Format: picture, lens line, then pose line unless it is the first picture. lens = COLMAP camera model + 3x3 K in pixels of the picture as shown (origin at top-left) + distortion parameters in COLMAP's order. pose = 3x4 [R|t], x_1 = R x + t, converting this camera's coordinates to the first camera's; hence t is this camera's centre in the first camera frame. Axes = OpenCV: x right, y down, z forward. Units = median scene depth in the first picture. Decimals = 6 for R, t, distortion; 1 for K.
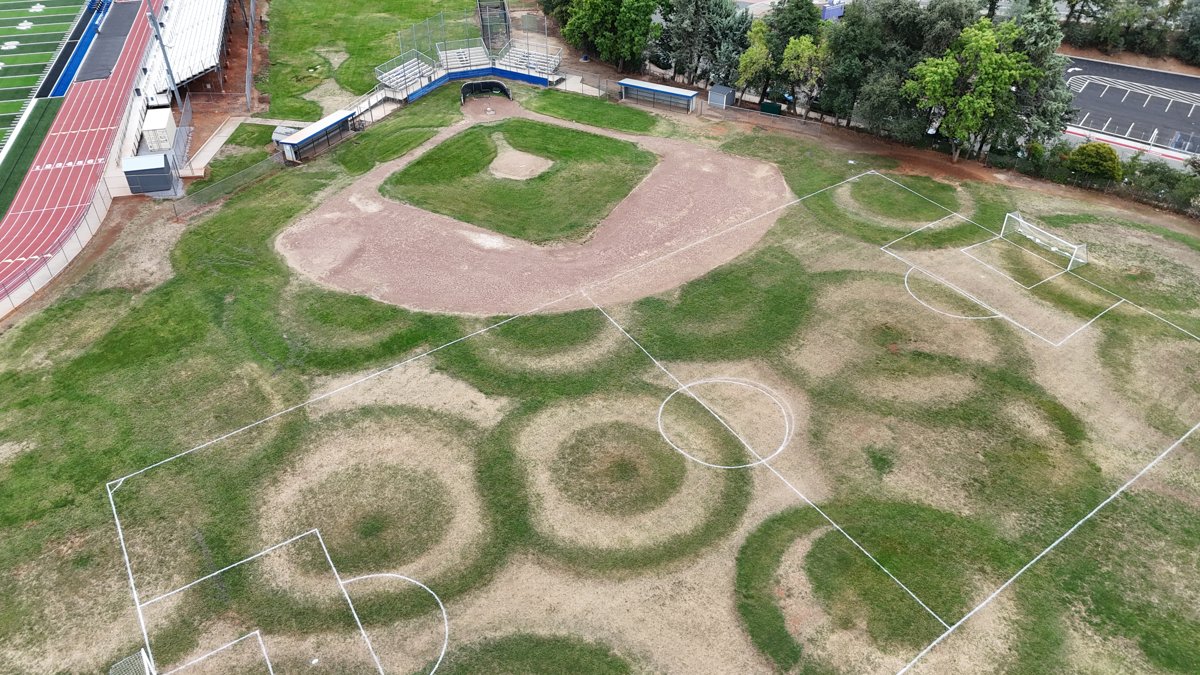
lens RADIAL K [[880.9, 0, 599.6], [0, 880.9, 329.9], [0, 0, 1]] dist [0.081850, -0.079685]
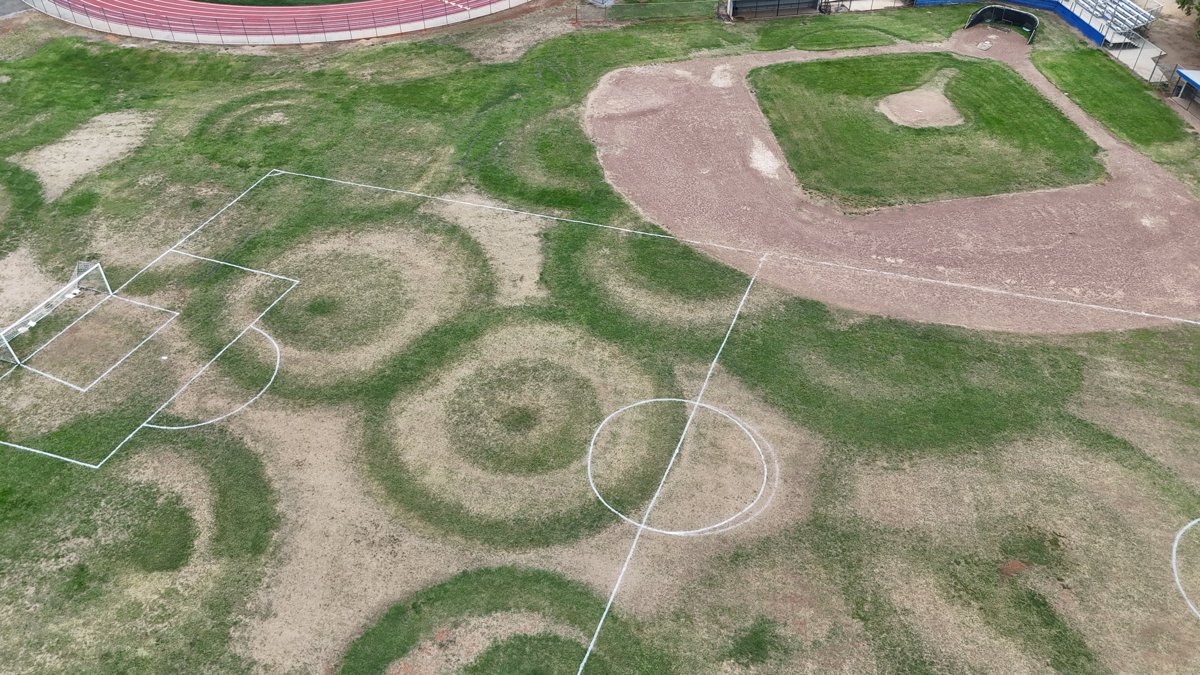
lens RADIAL K [[880.9, 0, 601.7], [0, 880.9, 344.2], [0, 0, 1]] dist [0.081850, -0.079685]
pose [[0.594556, 0.536783, -0.598637, 0.472971], [-0.472816, 0.835601, 0.279670, -0.149089], [0.650344, 0.116766, 0.750612, 0.378960]]
